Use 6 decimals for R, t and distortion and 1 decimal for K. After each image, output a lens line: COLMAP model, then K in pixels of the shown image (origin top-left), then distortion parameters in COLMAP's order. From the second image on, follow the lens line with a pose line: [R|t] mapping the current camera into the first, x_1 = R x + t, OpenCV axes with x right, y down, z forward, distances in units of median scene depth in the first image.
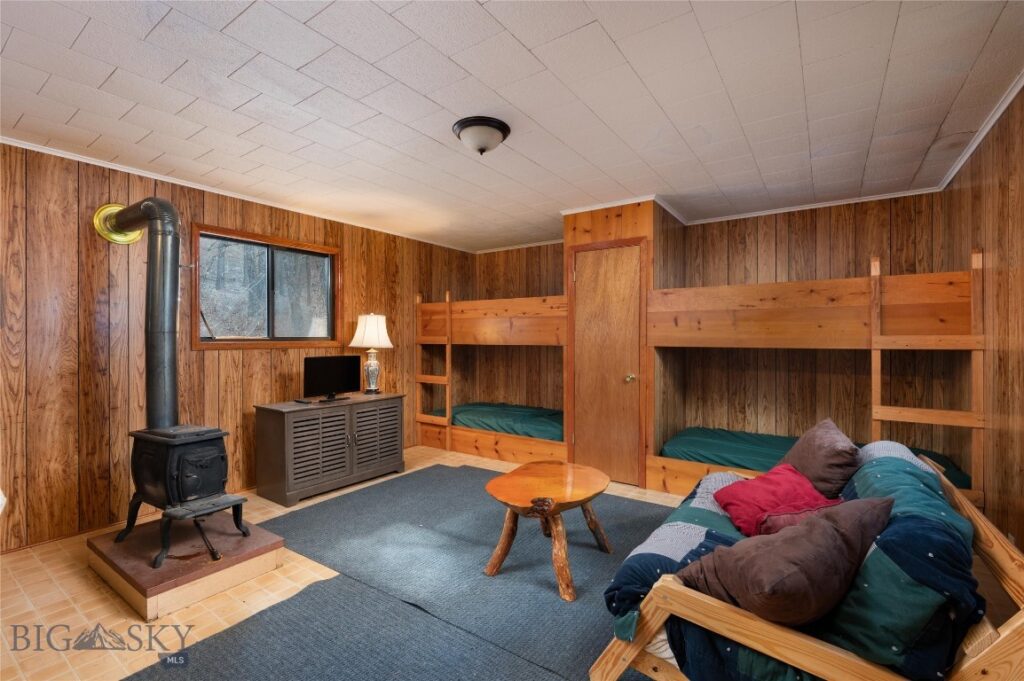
lens RADIAL K [[450.1, 0, 513.4], [0, 450.1, 339.7], [0, 0, 1]] dist [-0.003534, -0.000365]
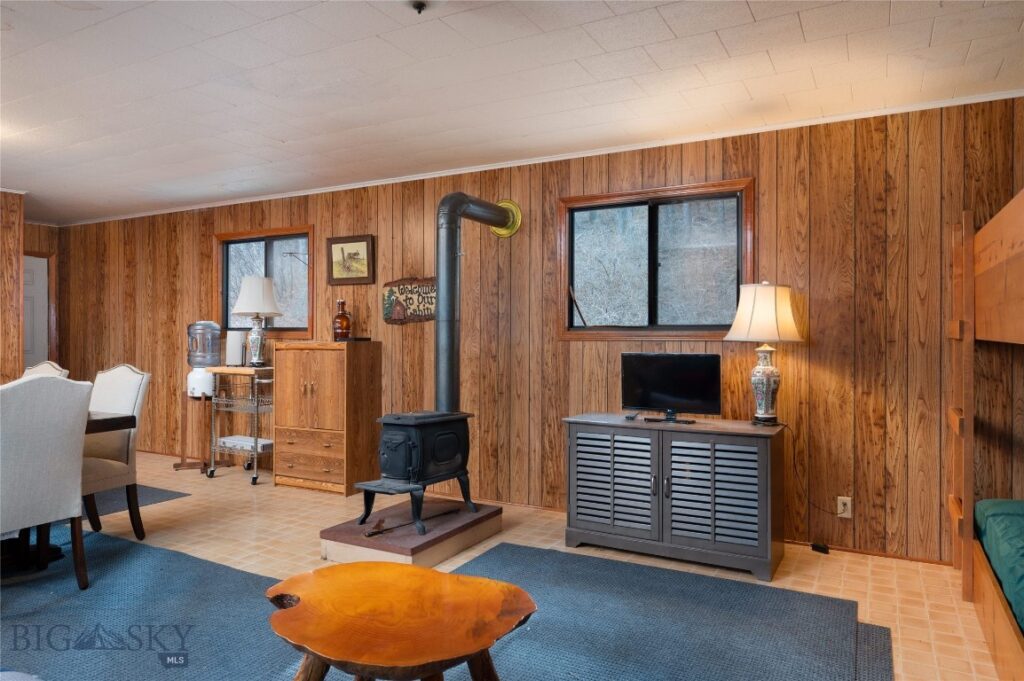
lens RADIAL K [[679.5, 0, 502.0], [0, 679.5, 324.2], [0, 0, 1]] dist [0.007654, 0.002813]
pose [[0.101090, -0.003143, -0.994872, 0.564926], [0.002143, 0.999993, -0.002941, -0.004863], [0.994875, -0.001835, 0.101096, 0.666465]]
